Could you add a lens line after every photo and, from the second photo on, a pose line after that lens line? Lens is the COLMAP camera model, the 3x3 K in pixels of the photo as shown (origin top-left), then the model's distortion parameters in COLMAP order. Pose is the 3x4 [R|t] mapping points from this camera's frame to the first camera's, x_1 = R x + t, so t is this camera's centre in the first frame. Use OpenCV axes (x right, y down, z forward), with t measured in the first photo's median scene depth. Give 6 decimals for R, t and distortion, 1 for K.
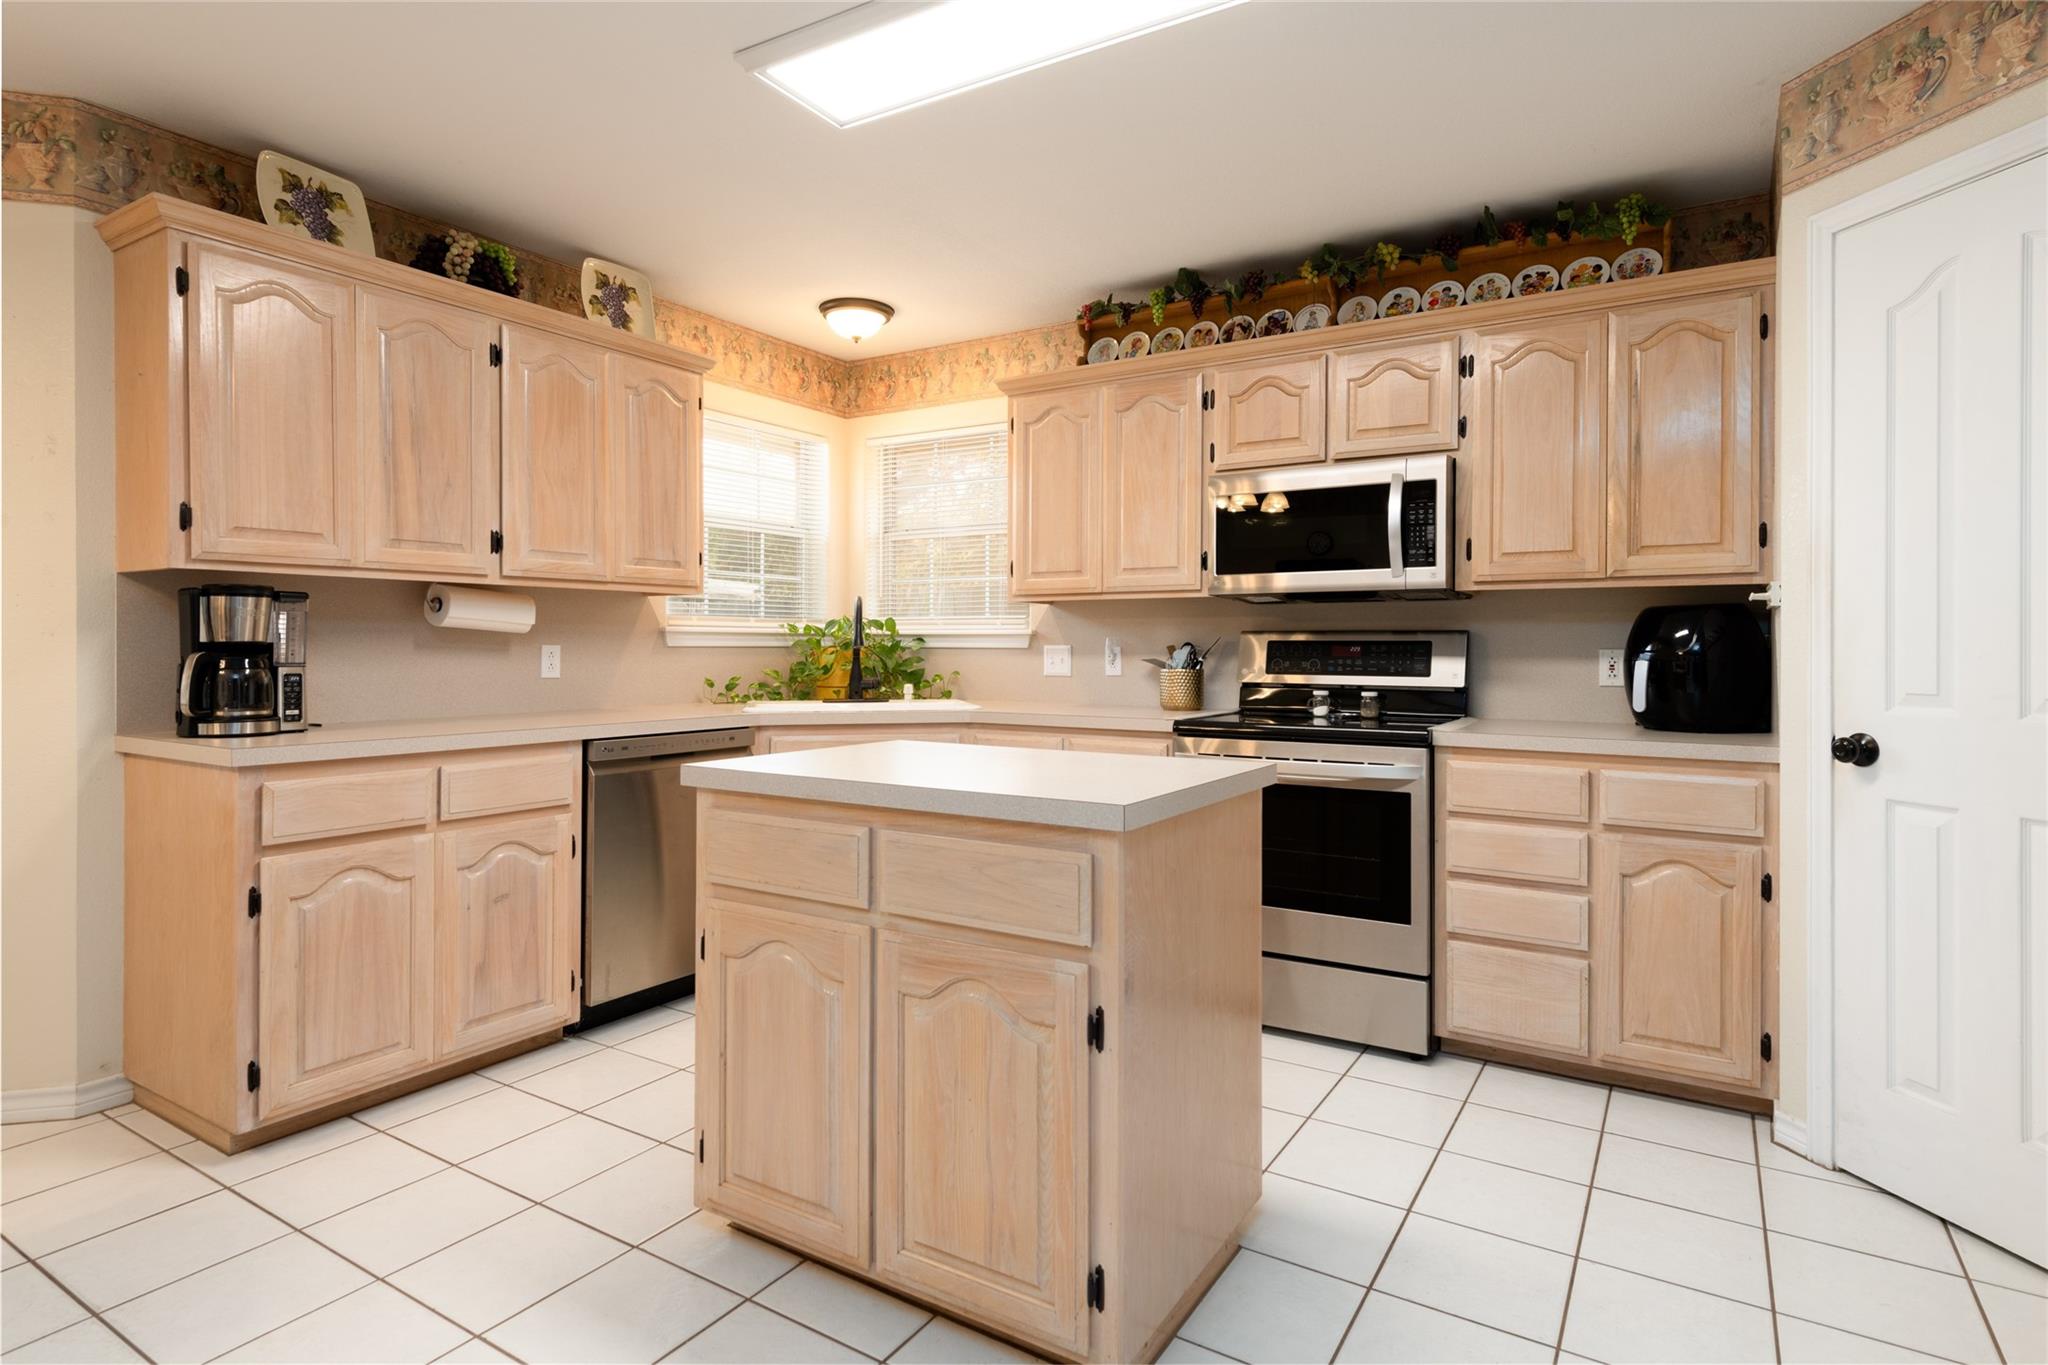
lens RADIAL K [[1047.9, 0, 1061.7], [0, 1047.9, 646.8], [0, 0, 1]] dist [0.028414, -0.011680]
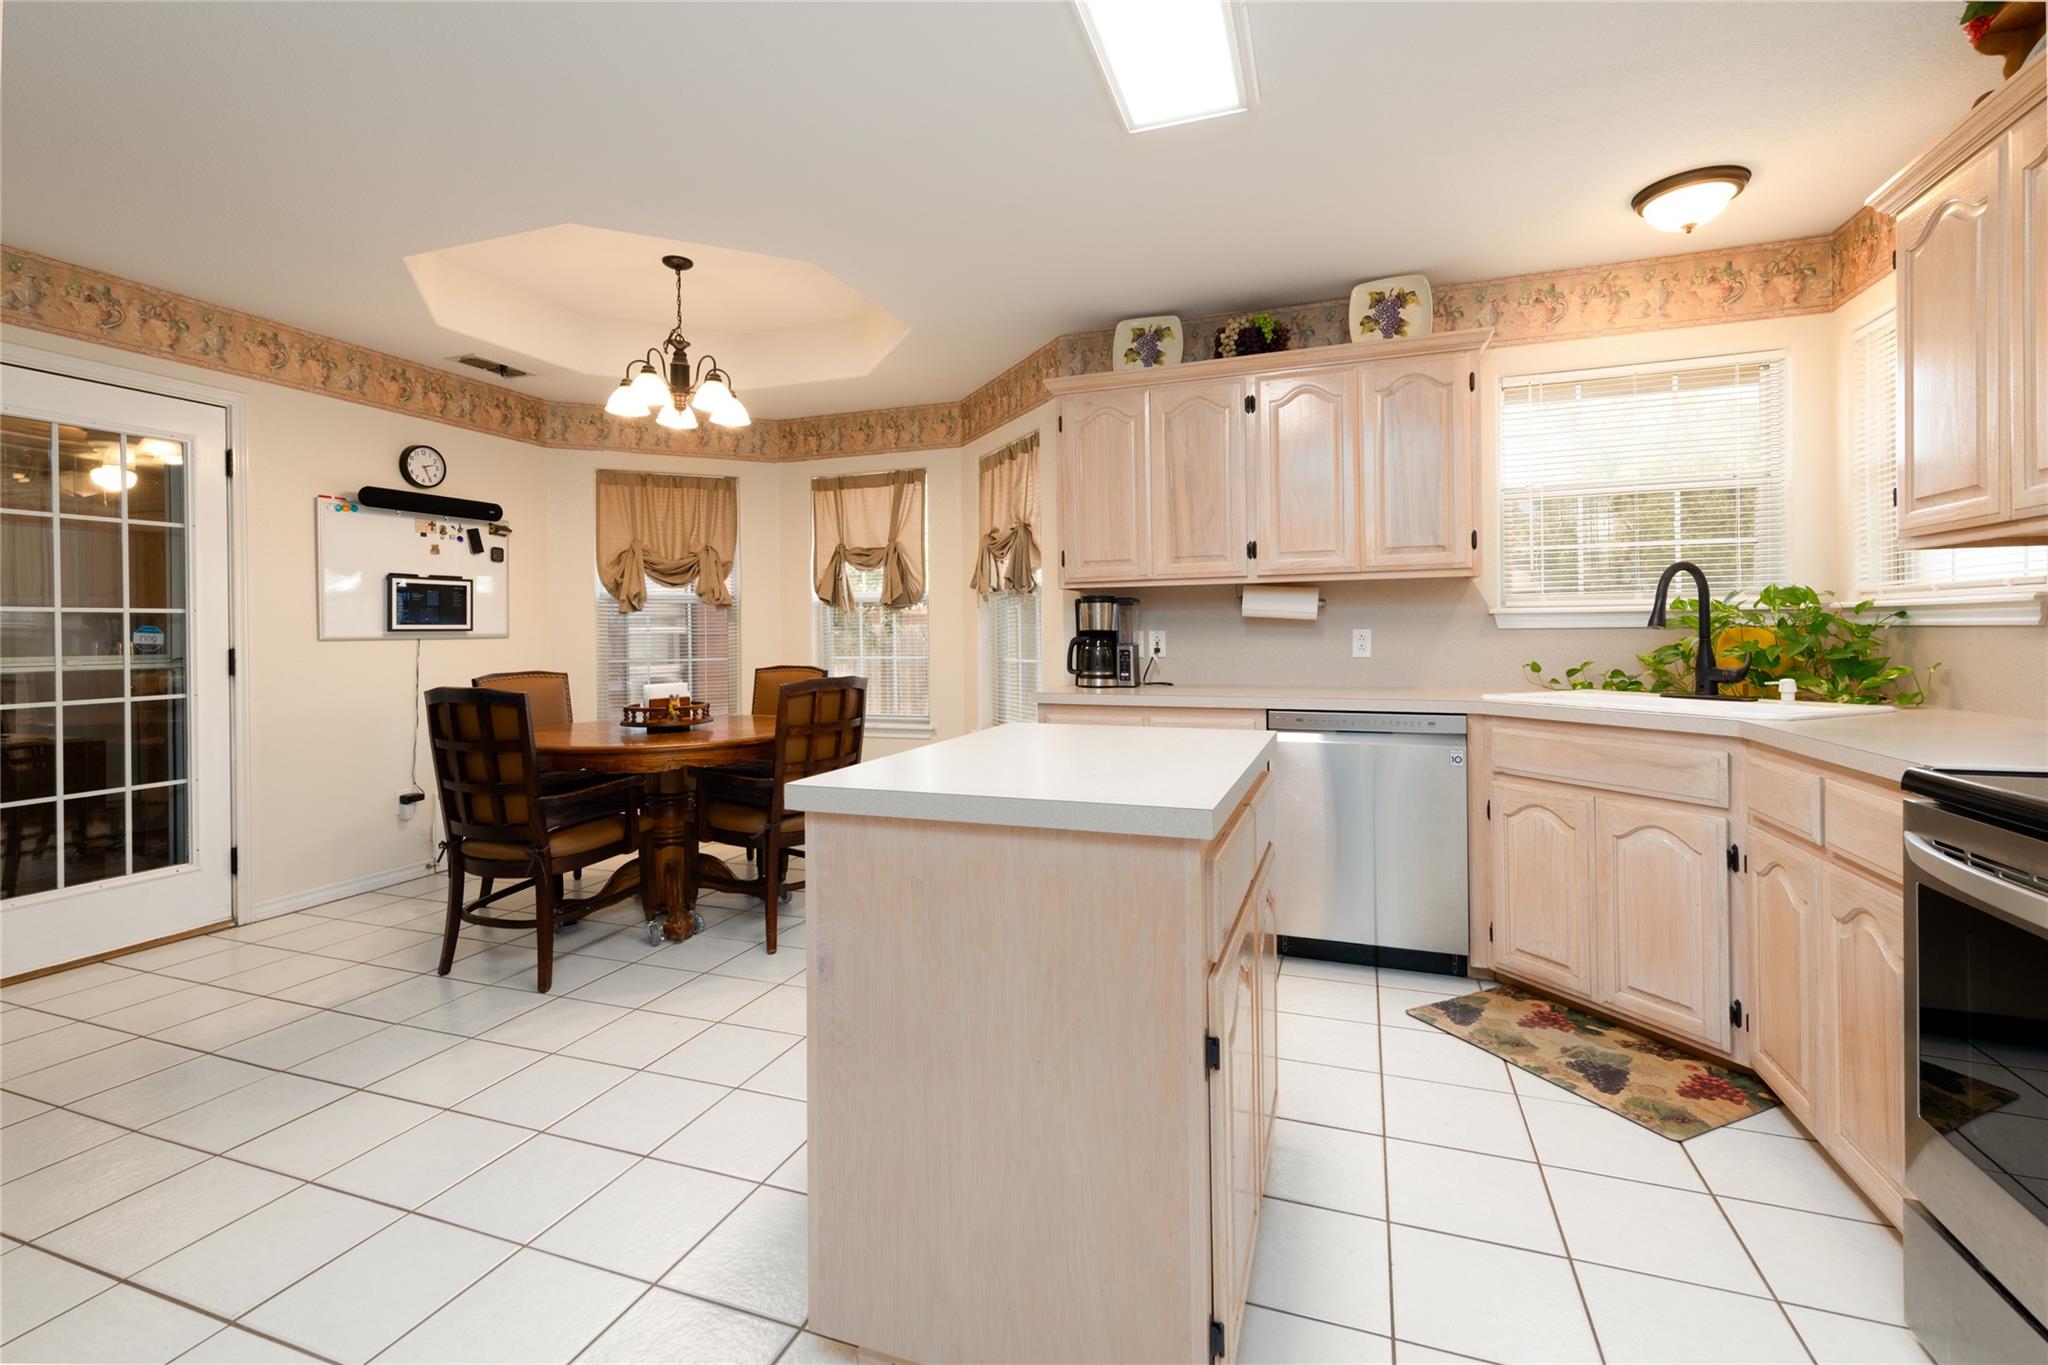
lens RADIAL K [[897.2, 0, 1027.0], [0, 897.2, 640.4], [0, 0, 1]] dist [0.009599, -0.001027]
pose [[0.189911, 0.003427, -0.981795, 0.490891], [0.008943, 0.999946, 0.005220, 0.002610], [0.981761, -0.009771, 0.189870, 0.534863]]
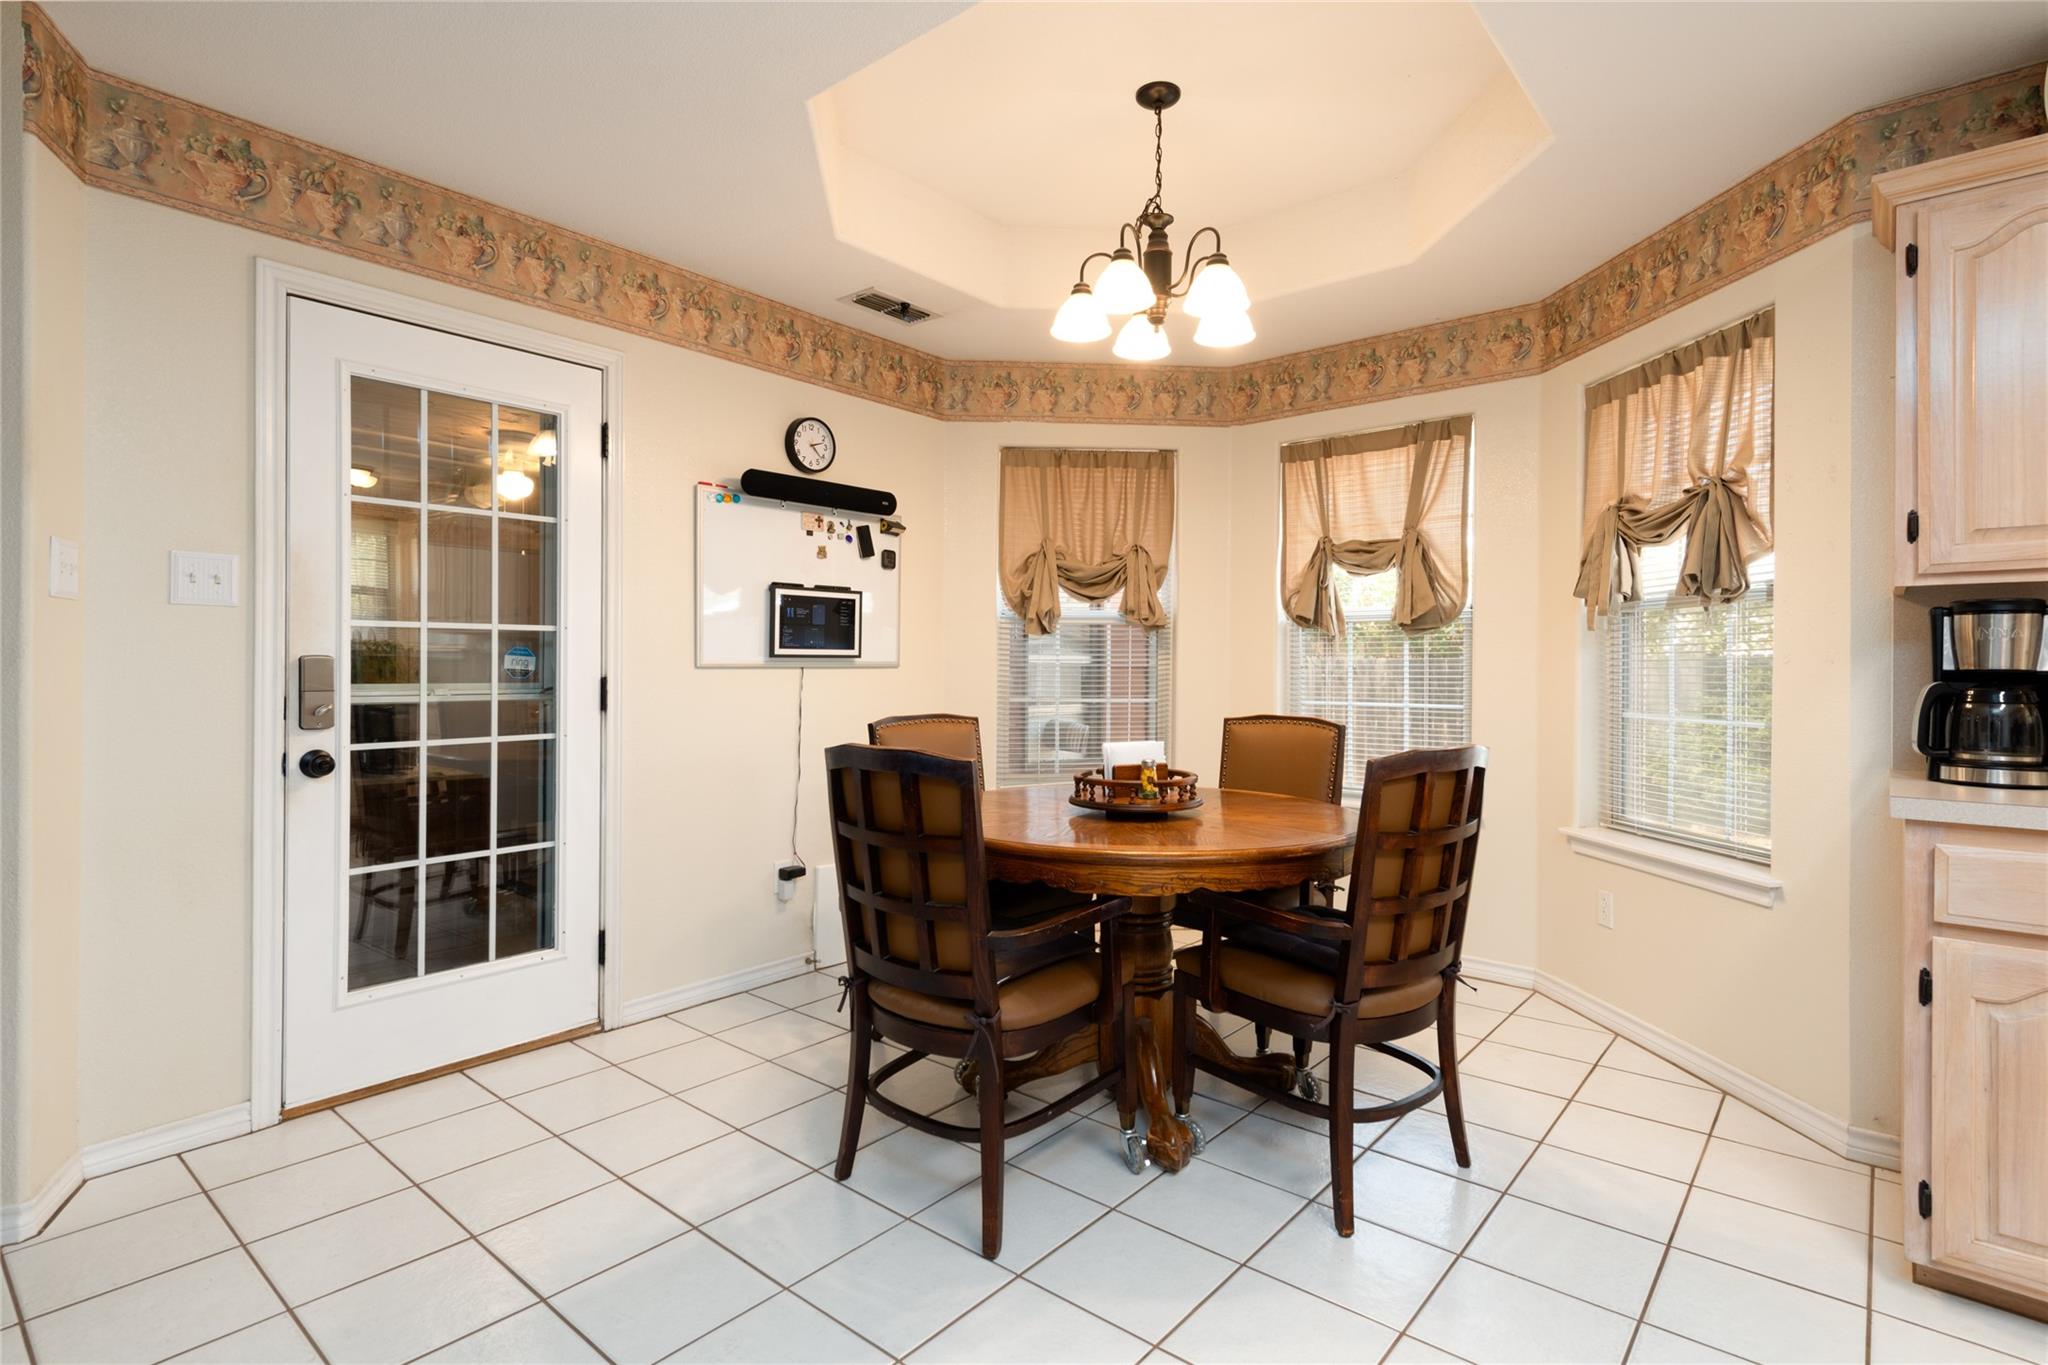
lens RADIAL K [[1005.9, 0, 1032.2], [0, 1005.9, 672.4], [0, 0, 1]] dist [0.032972, -0.009024]
pose [[-0.154677, 0.002249, -0.987963, 0.098503], [-0.006417, 0.999974, 0.003281, -0.000531], [0.987944, 0.006847, -0.154658, 0.336140]]
